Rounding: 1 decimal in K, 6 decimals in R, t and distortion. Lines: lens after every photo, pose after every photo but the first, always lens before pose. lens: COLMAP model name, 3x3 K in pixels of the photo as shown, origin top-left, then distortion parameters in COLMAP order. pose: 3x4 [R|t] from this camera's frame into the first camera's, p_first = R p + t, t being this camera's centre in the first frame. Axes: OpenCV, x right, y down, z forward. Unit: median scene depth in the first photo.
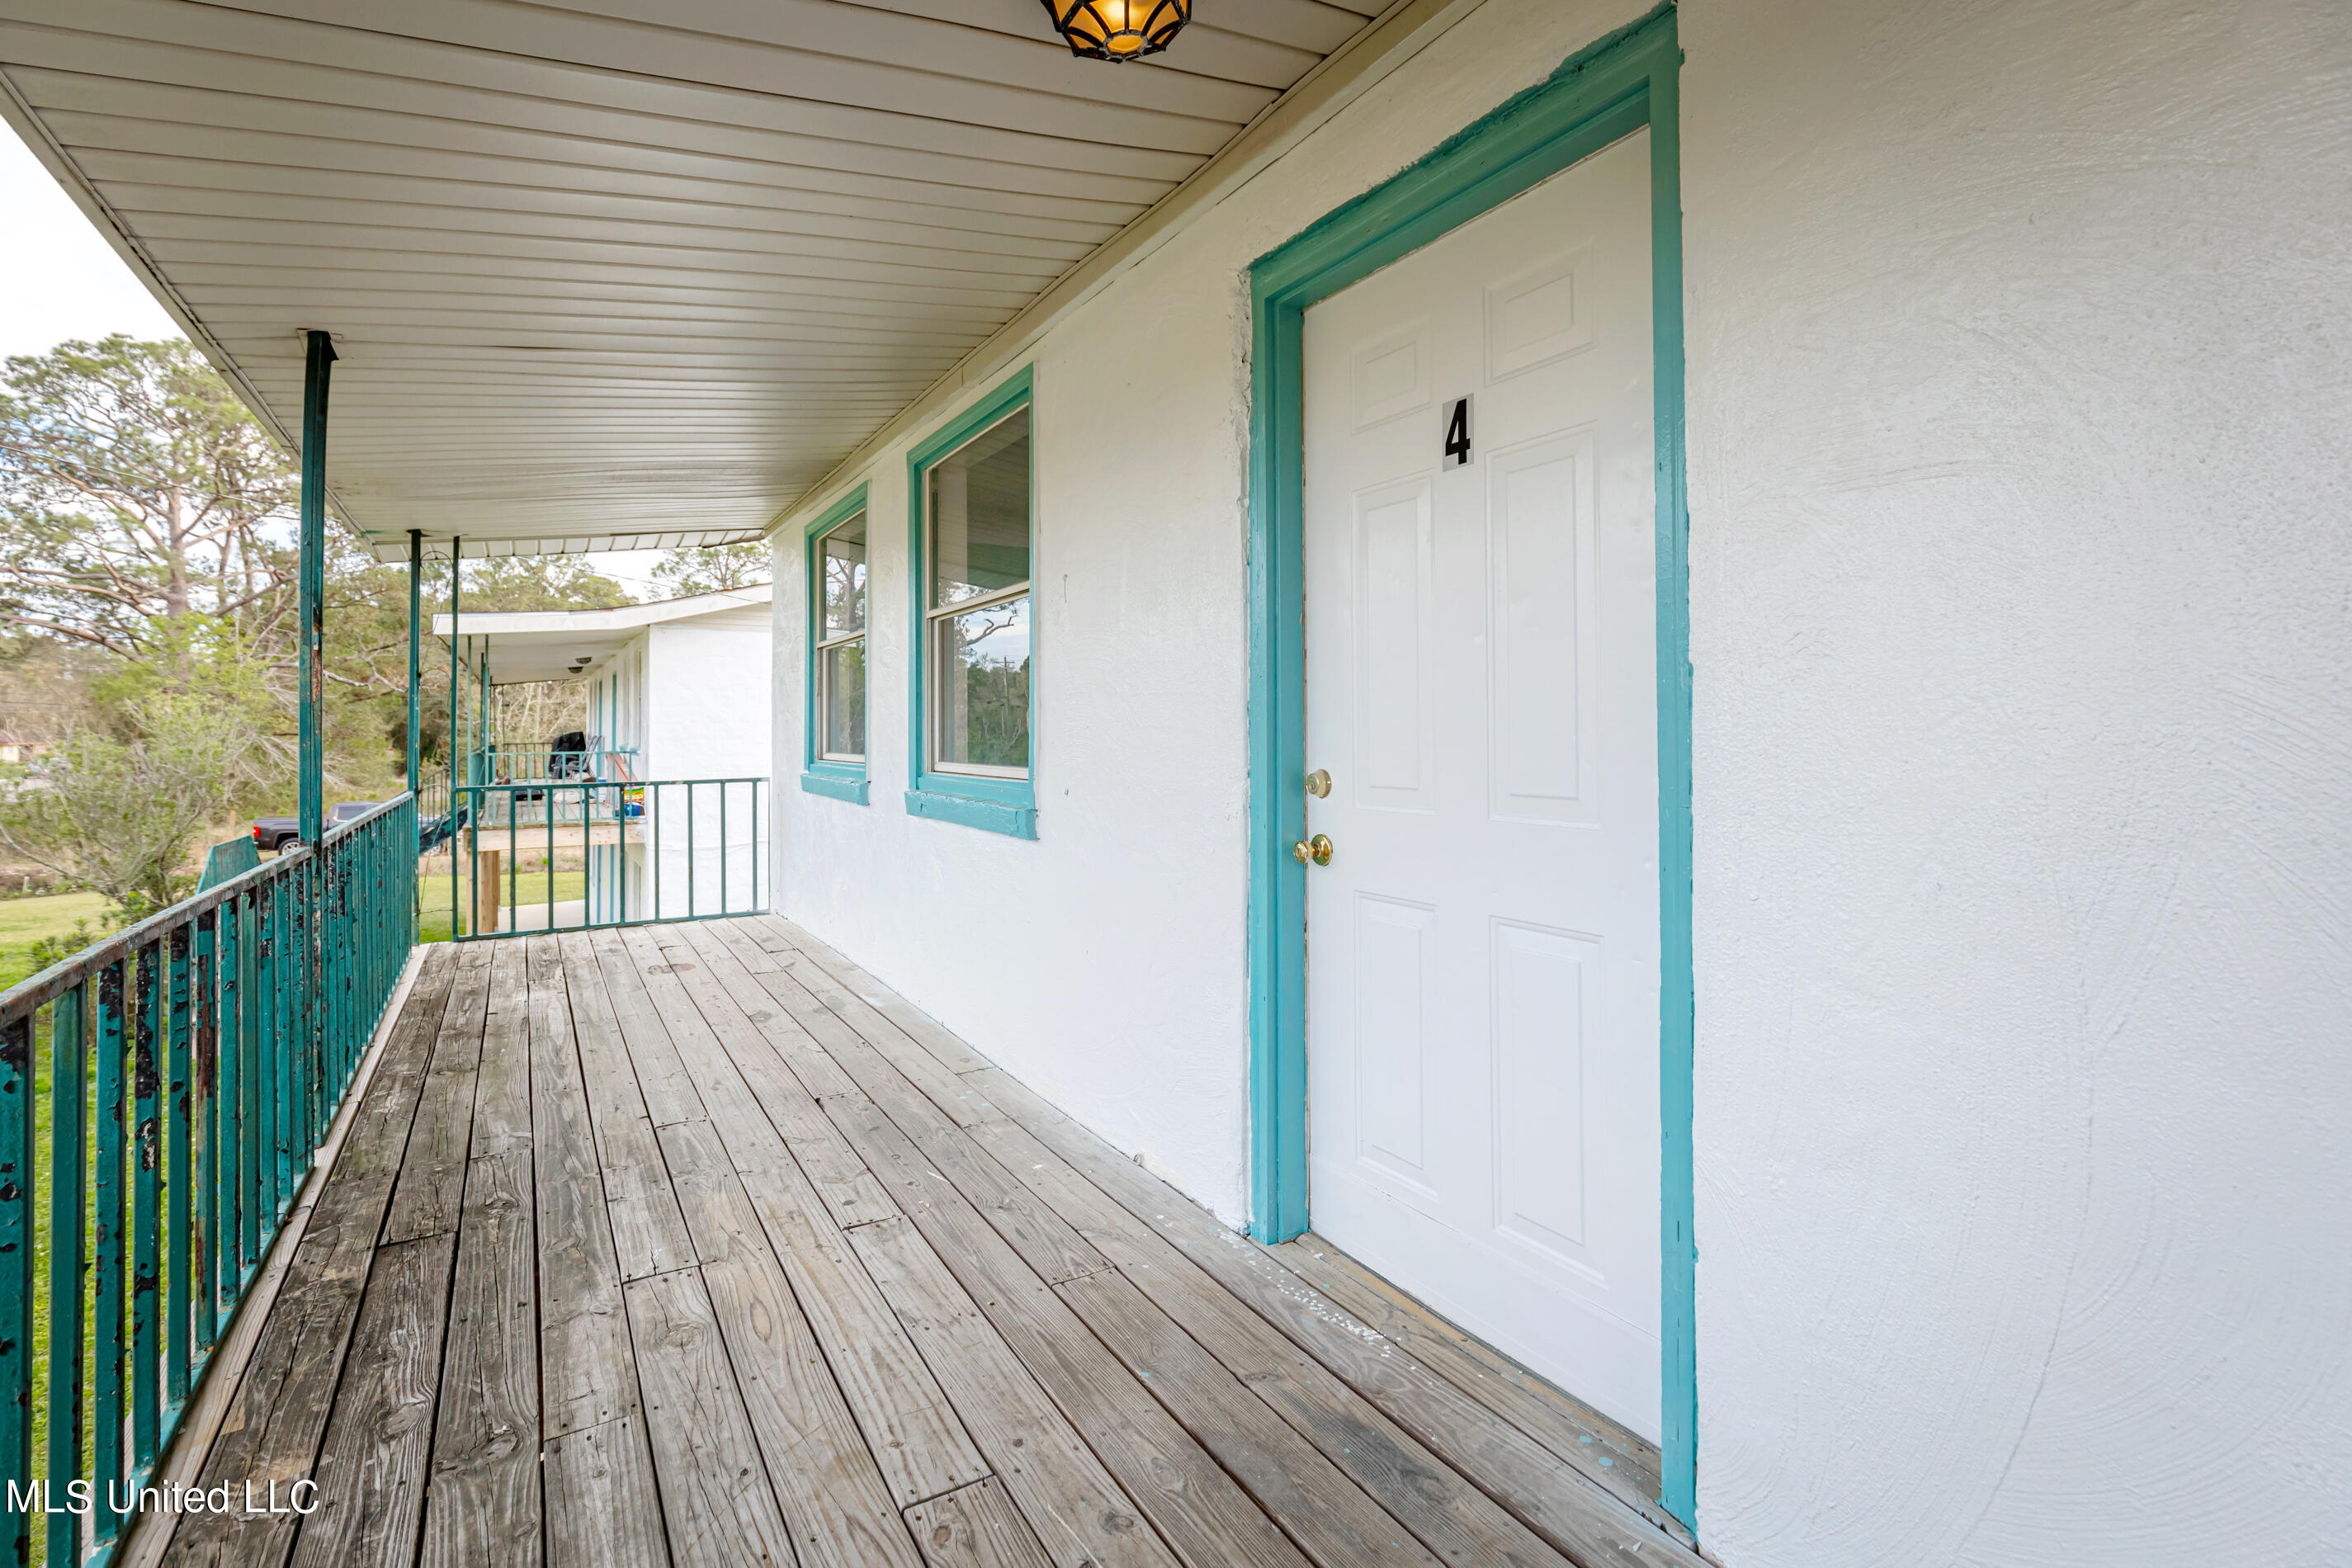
lens RADIAL K [[1089.4, 0, 1119.5], [0, 1089.4, 723.6], [0, 0, 1]] dist [0.005829, -0.000475]
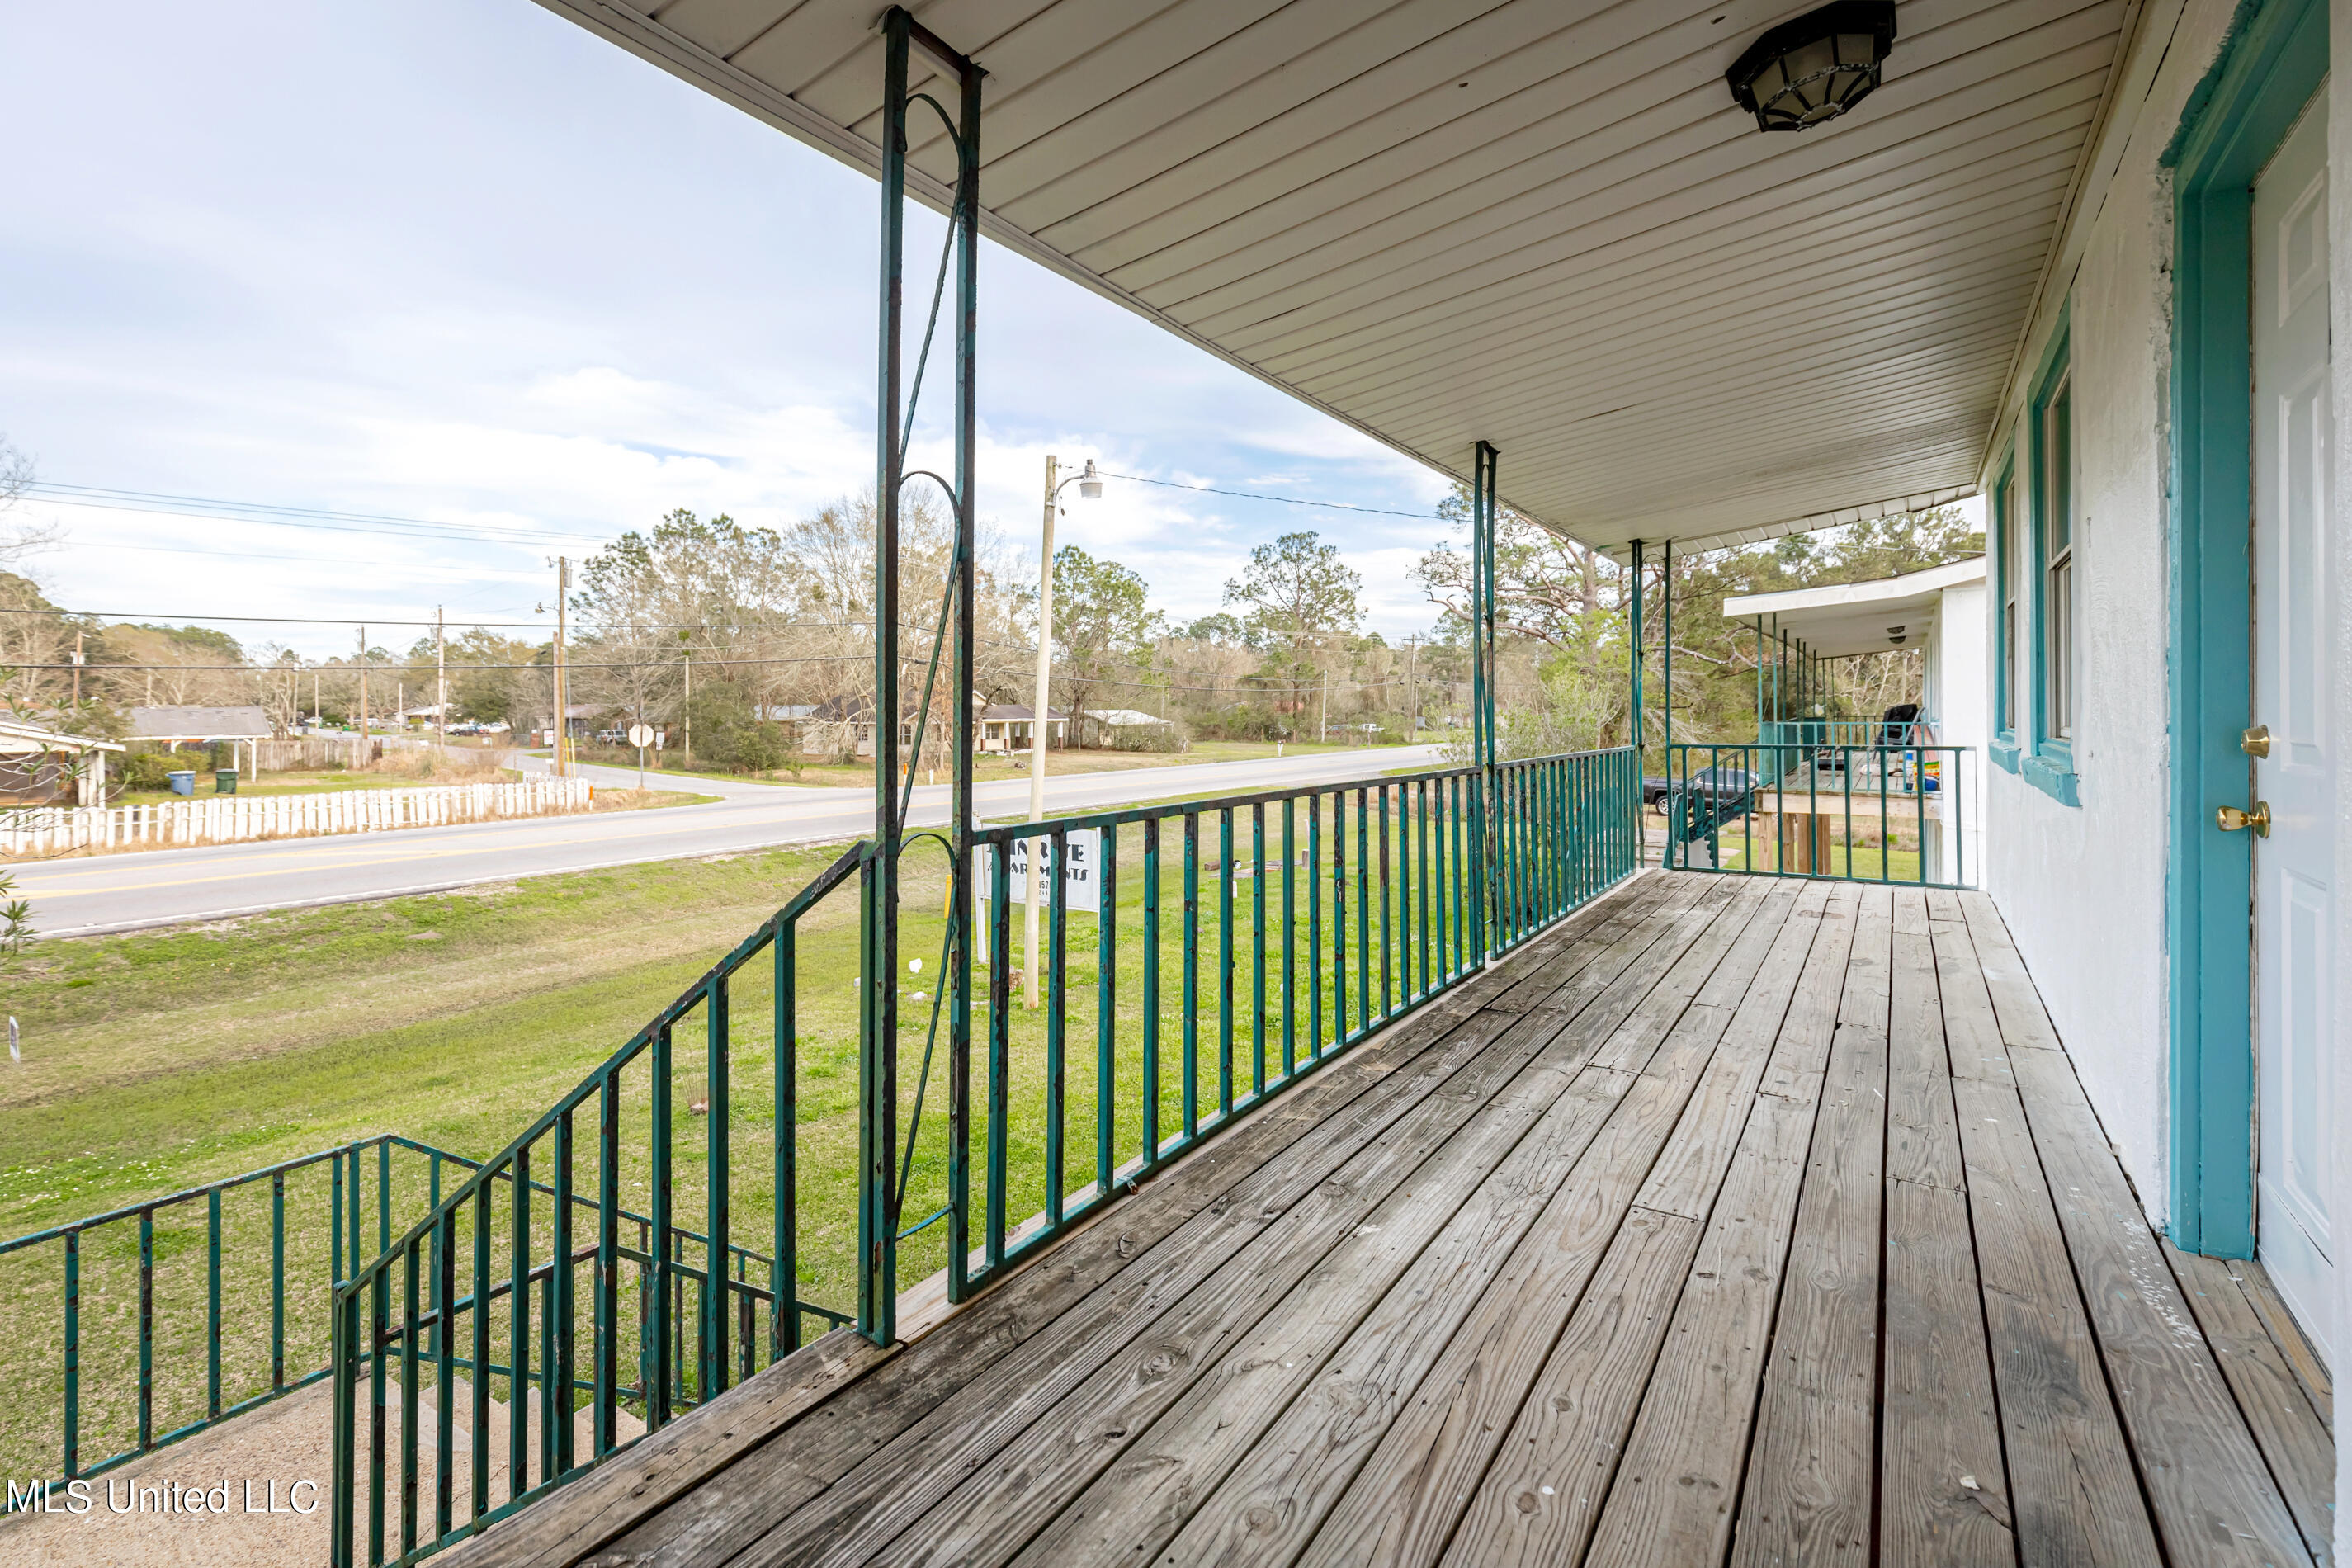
lens RADIAL K [[1089.1, 0, 1178.5], [0, 1089.1, 754.8], [0, 0, 1]] dist [0.005140, 0.000397]
pose [[0.462663, 0.040195, -0.885623, 0.460221], [0.005785, 0.998814, 0.048354, 0.015586], [0.886516, -0.027495, 0.461881, -0.125193]]
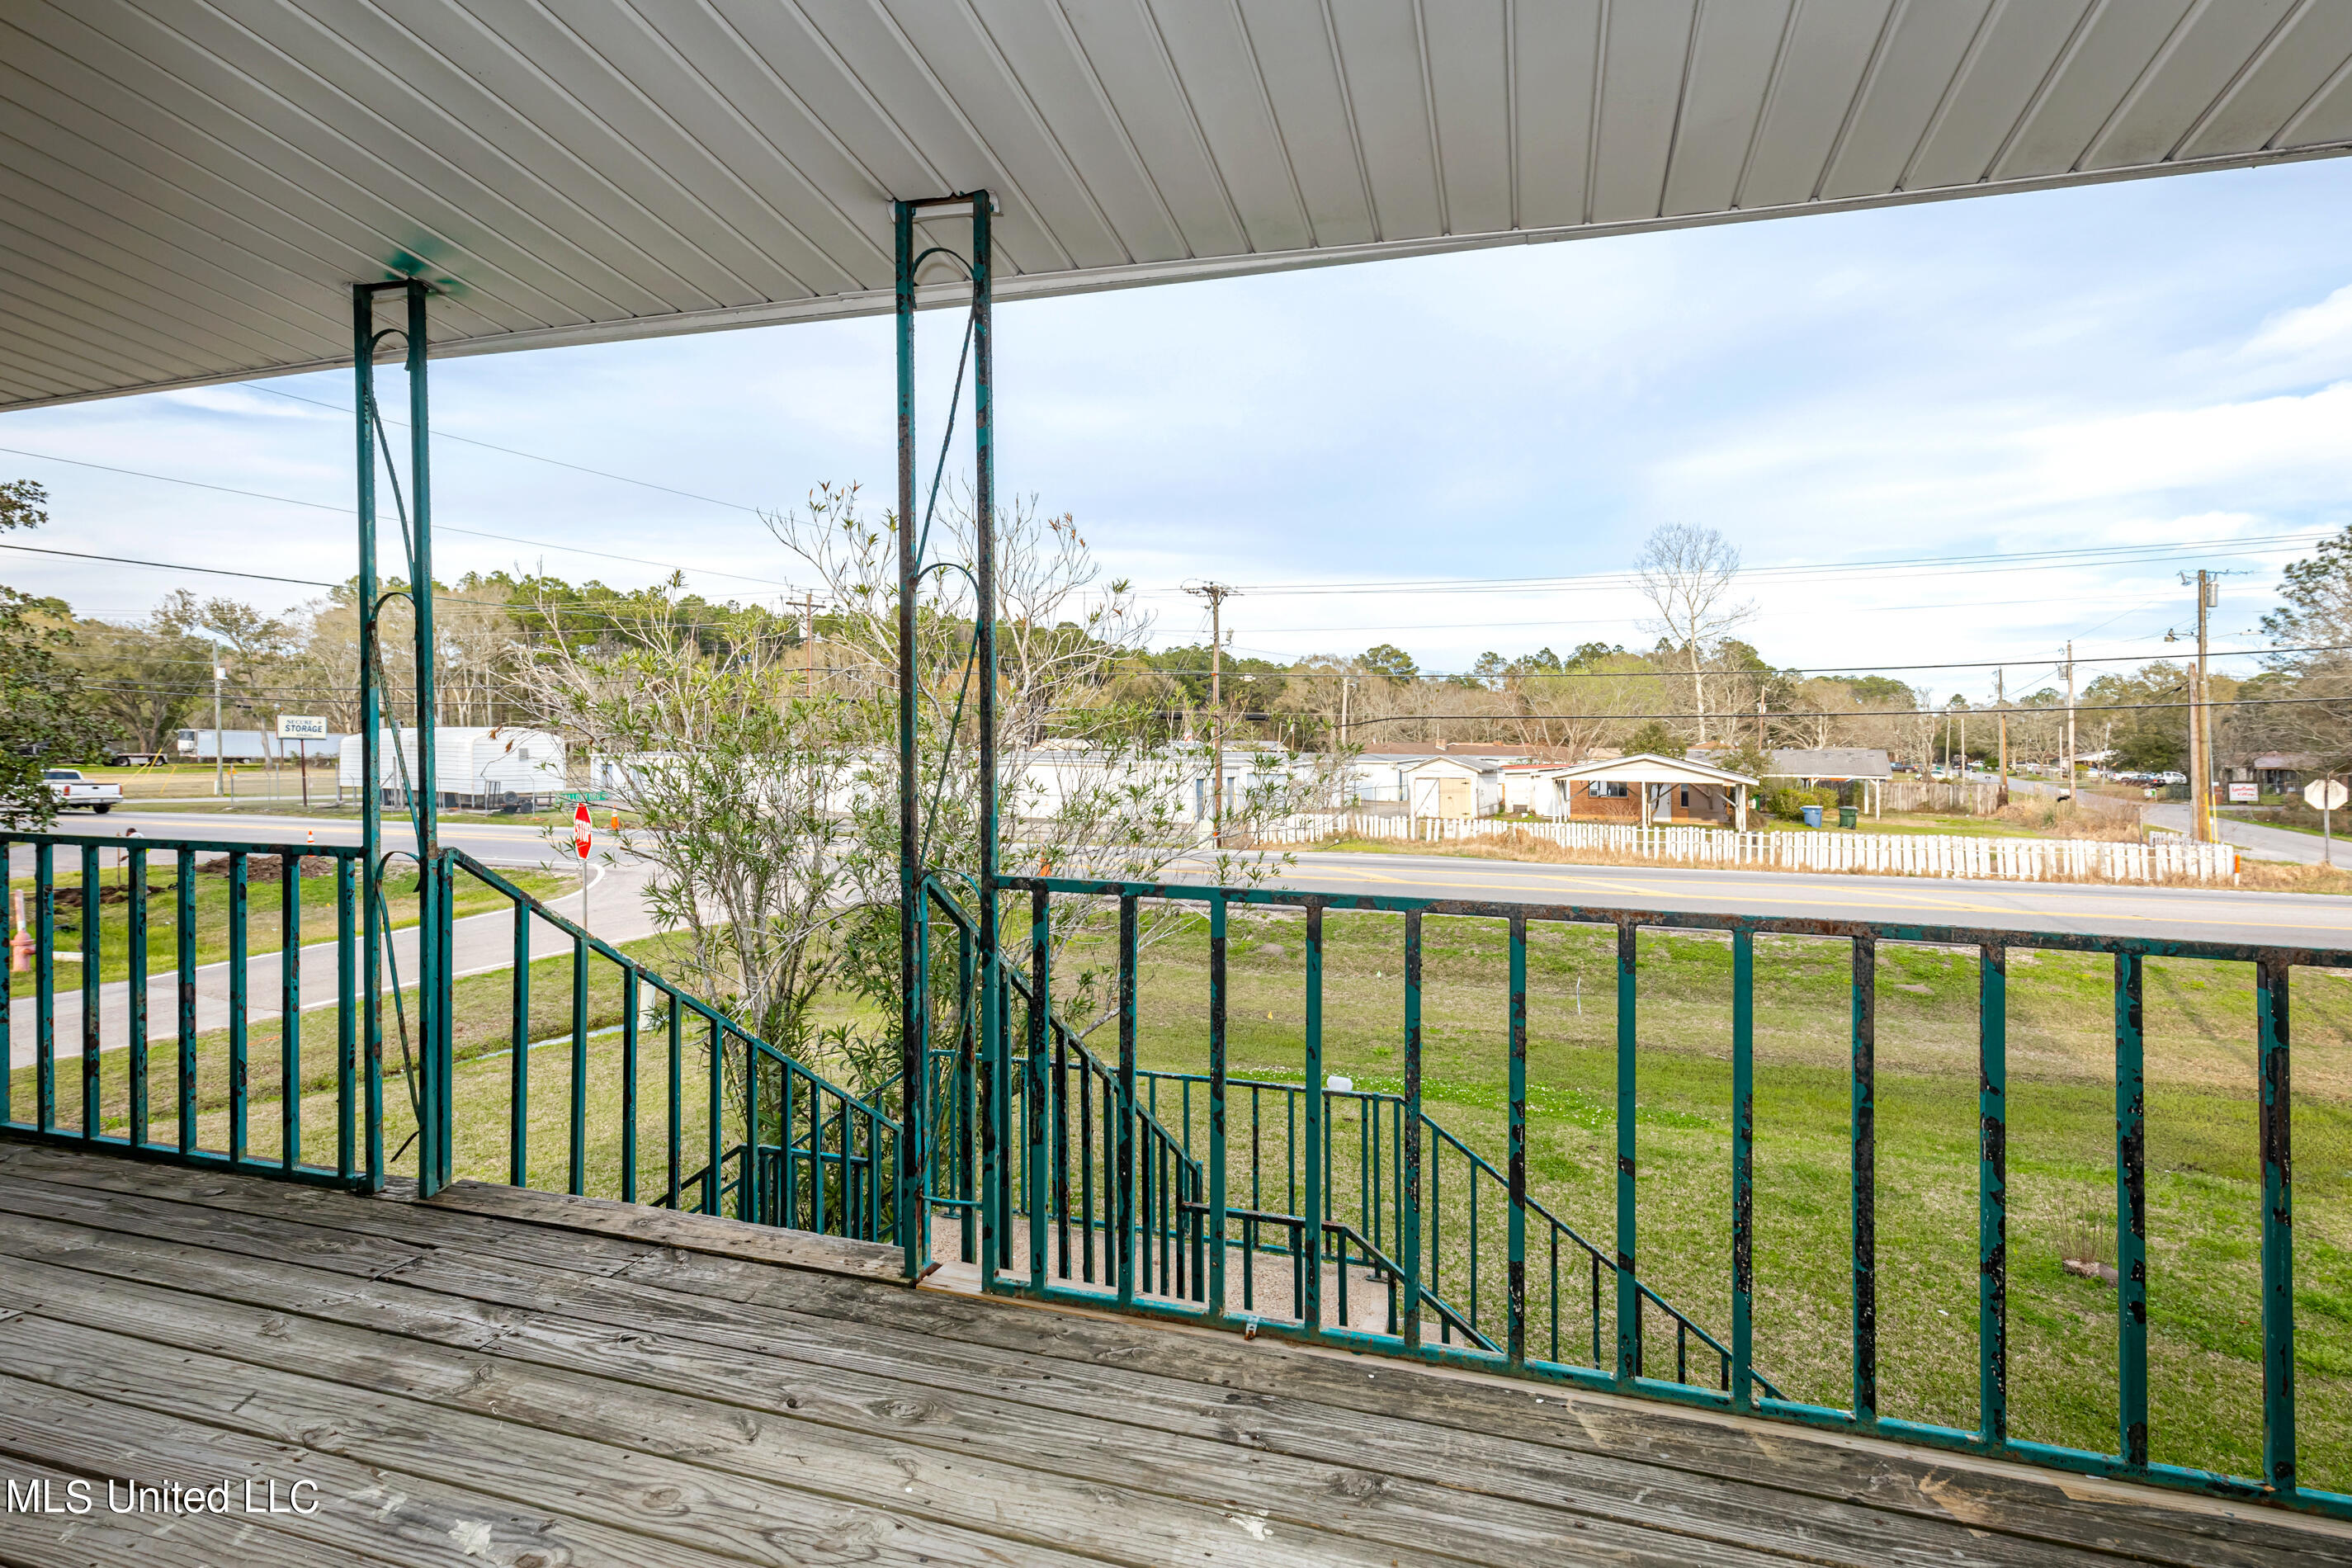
lens RADIAL K [[1140.3, 0, 1175.7], [0, 1140.3, 806.9], [0, 0, 1]] dist [0.000752, -0.000233]
pose [[-0.713495, 0.032461, -0.699908, 0.253303], [-0.009016, 0.998418, 0.055497, 0.005239], [0.700602, 0.045907, -0.712074, 0.724086]]
